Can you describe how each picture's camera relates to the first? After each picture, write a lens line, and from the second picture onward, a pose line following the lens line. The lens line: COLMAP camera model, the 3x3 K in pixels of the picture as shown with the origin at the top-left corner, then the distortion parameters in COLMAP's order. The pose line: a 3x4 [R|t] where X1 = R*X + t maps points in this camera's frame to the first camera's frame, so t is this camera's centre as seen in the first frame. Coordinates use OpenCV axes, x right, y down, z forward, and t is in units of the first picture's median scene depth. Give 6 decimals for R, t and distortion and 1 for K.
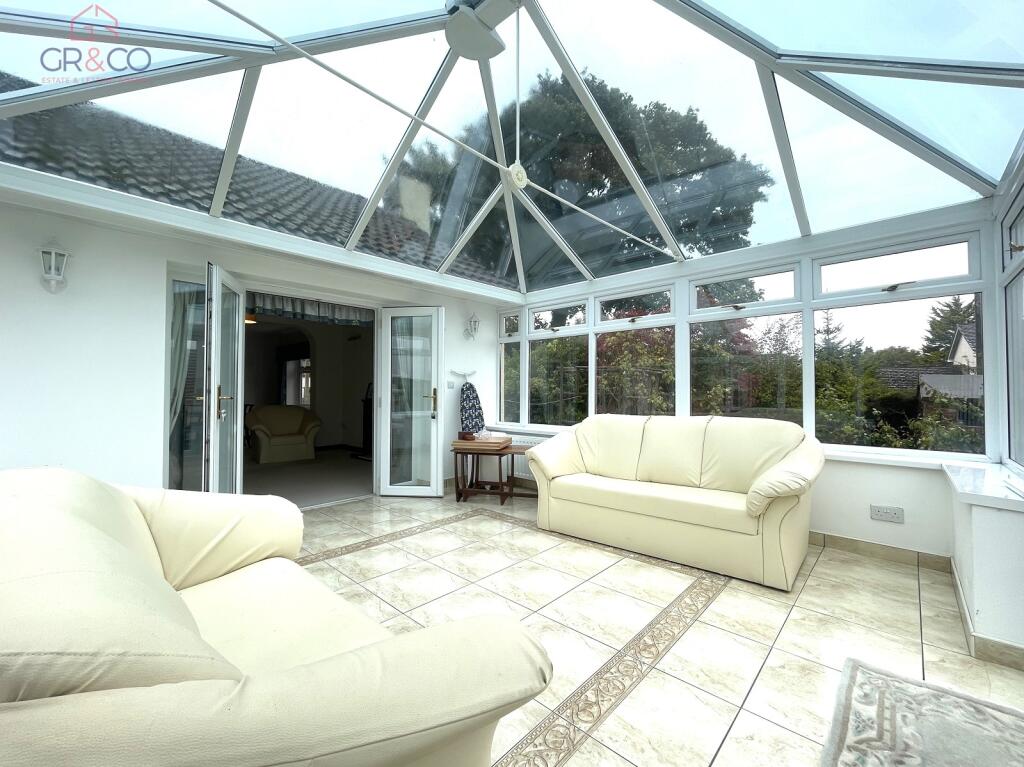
lens RADIAL K [[418.4, 0, 506.3], [0, 418.4, 383.7], [0, 0, 1]] dist [0.002913, 0.000132]
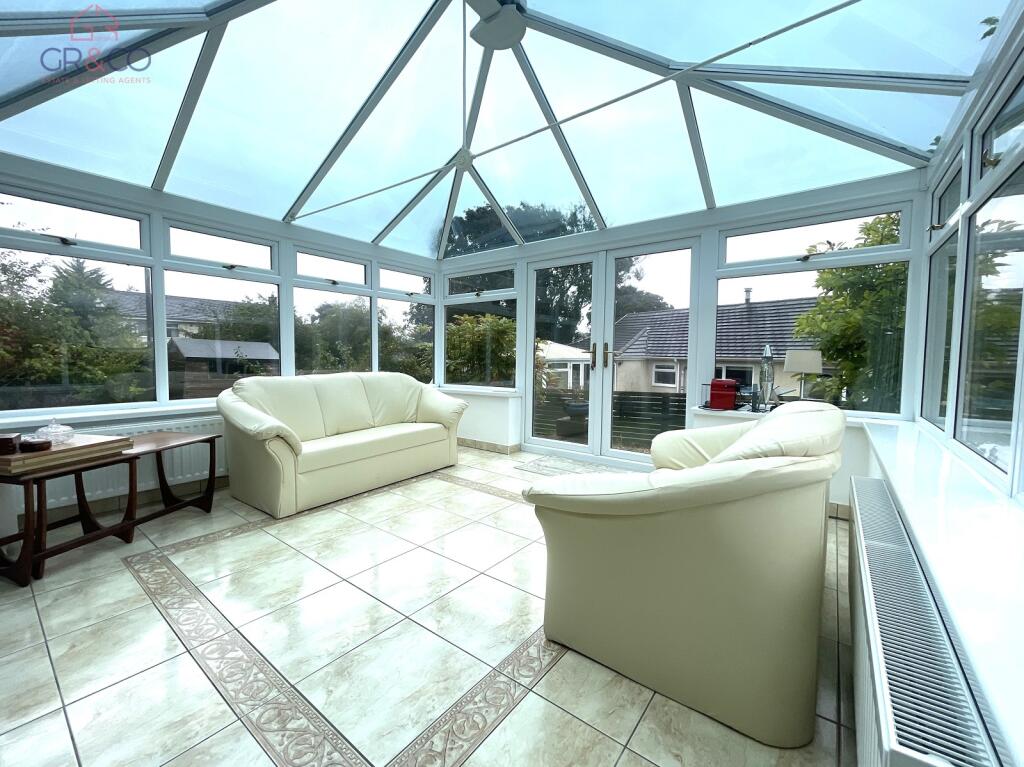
lens RADIAL K [[418.4, 0, 507.2], [0, 418.4, 380.3], [0, 0, 1]] dist [0.002913, 0.000132]
pose [[-0.091617, -0.055976, 0.994220, -0.855509], [-0.027279, 0.998185, 0.053685, 0.026691], [-0.995421, -0.022203, -0.092978, 0.734853]]
